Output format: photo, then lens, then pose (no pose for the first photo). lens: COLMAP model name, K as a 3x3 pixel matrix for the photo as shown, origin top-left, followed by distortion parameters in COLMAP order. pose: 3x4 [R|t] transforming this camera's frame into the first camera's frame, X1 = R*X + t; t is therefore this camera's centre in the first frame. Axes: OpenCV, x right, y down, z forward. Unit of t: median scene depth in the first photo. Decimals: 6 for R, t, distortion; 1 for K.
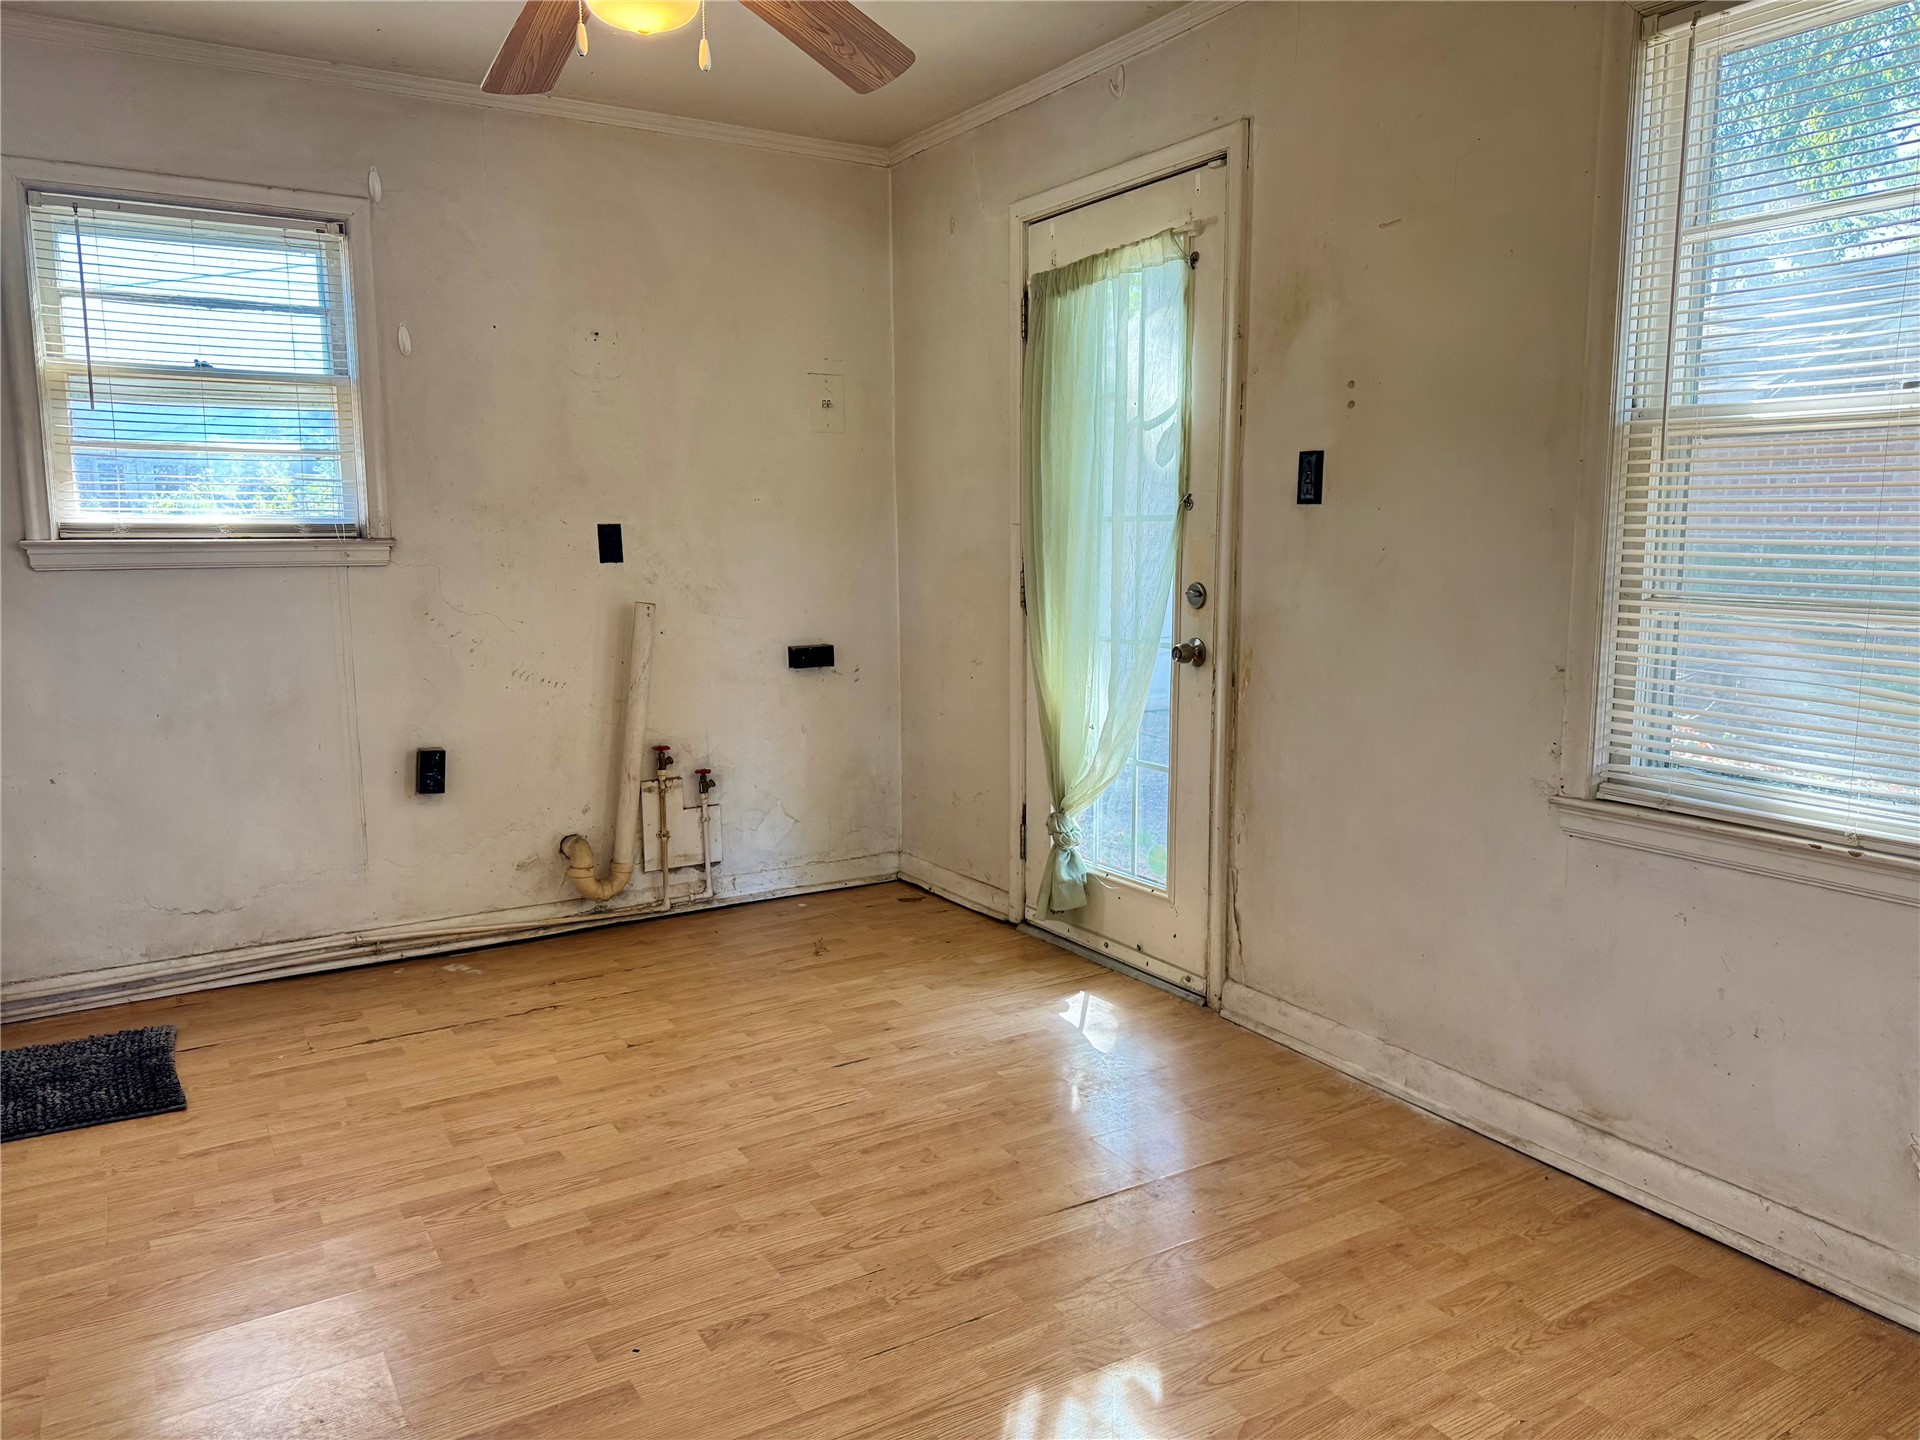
lens RADIAL K [[1333.1, 0, 958.6], [0, 1333.1, 724.2], [0, 0, 1]] dist [0.101385, -0.125780]
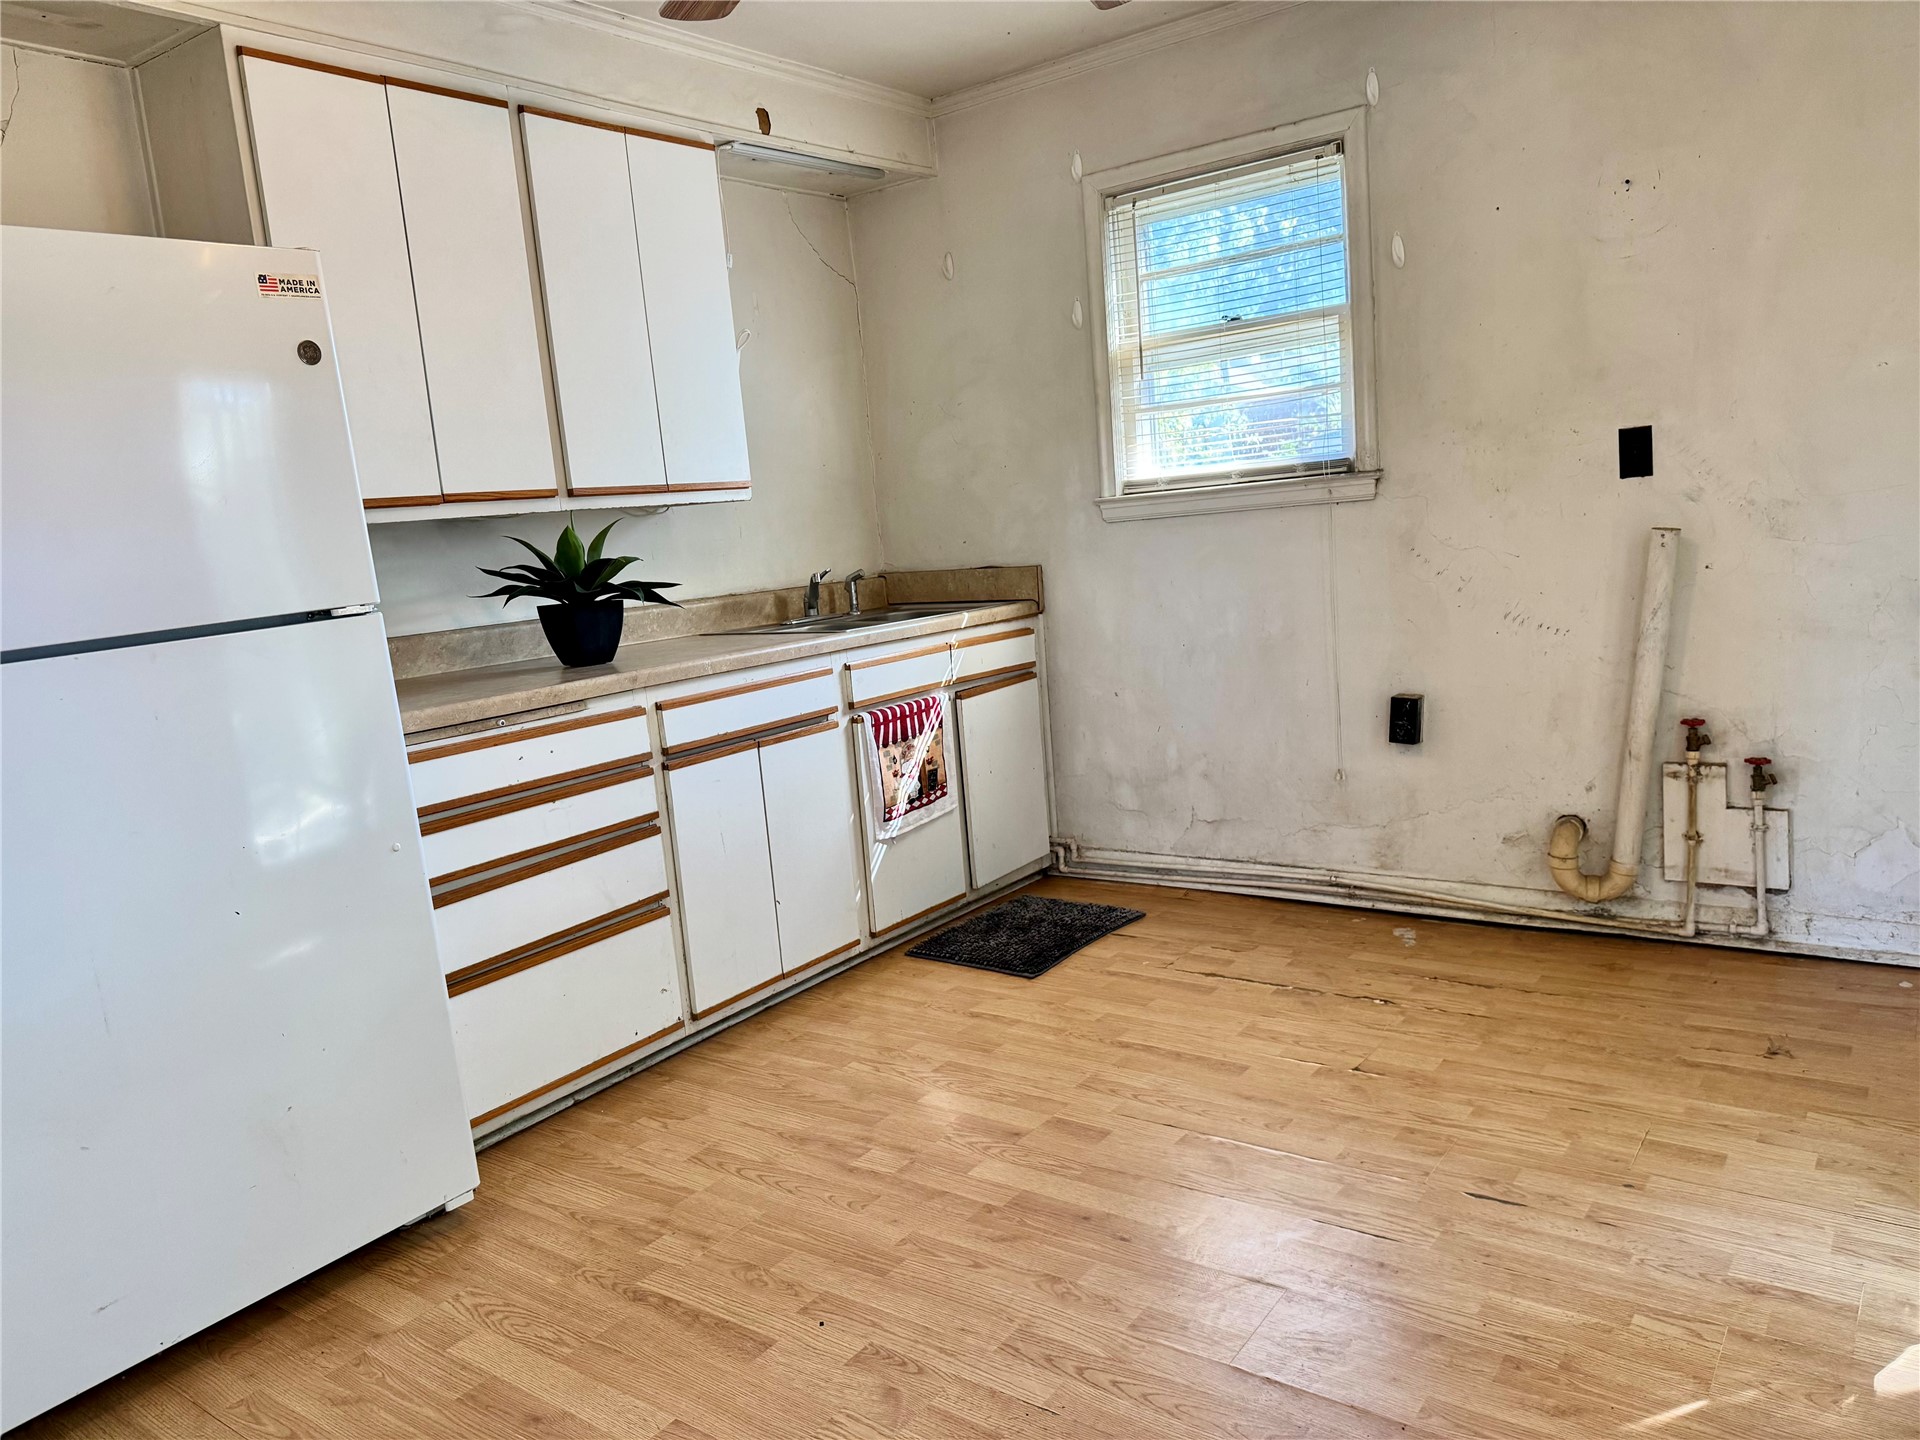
lens RADIAL K [[1333.1, 0, 958.6], [0, 1333.1, 724.2], [0, 0, 1]] dist [0.101385, -0.125780]
pose [[0.376309, 0.117339, -0.919034, 0.371680], [-0.042784, 0.993090, 0.109276, -0.053770], [0.925506, -0.001802, 0.378729, 0.388941]]
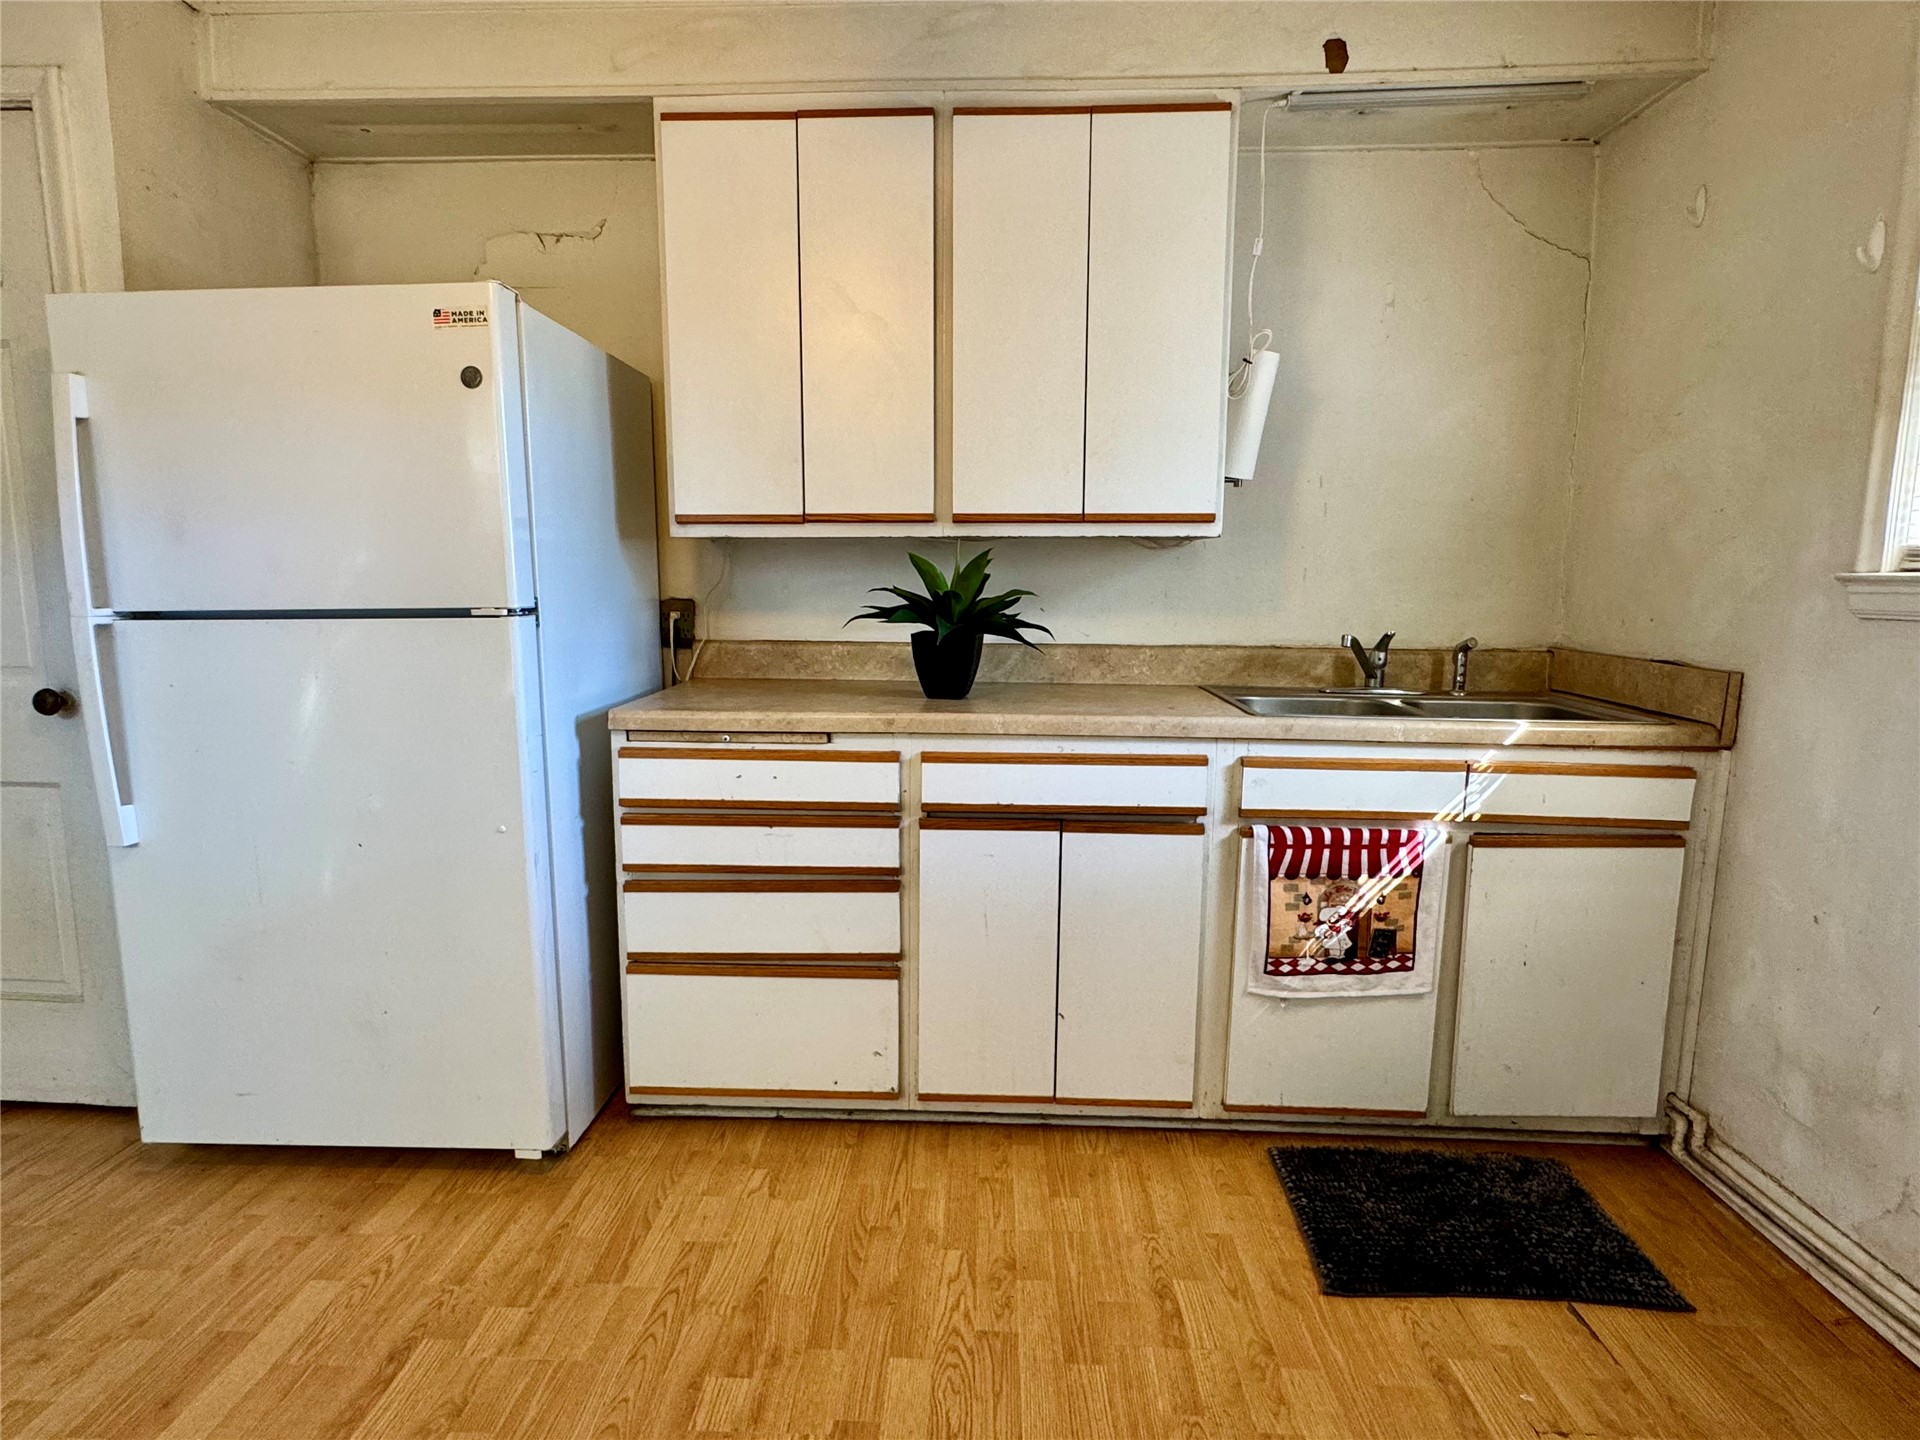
lens RADIAL K [[1028.1, 0, 954.8], [0, 1028.1, 720.5], [0, 0, 1]] dist [-0.003255, 0.000208]
pose [[-0.553044, 0.118111, -0.824738, -0.000007], [-0.117337, 0.968992, 0.217452, -0.112592], [0.824848, 0.217033, -0.522036, 0.840458]]
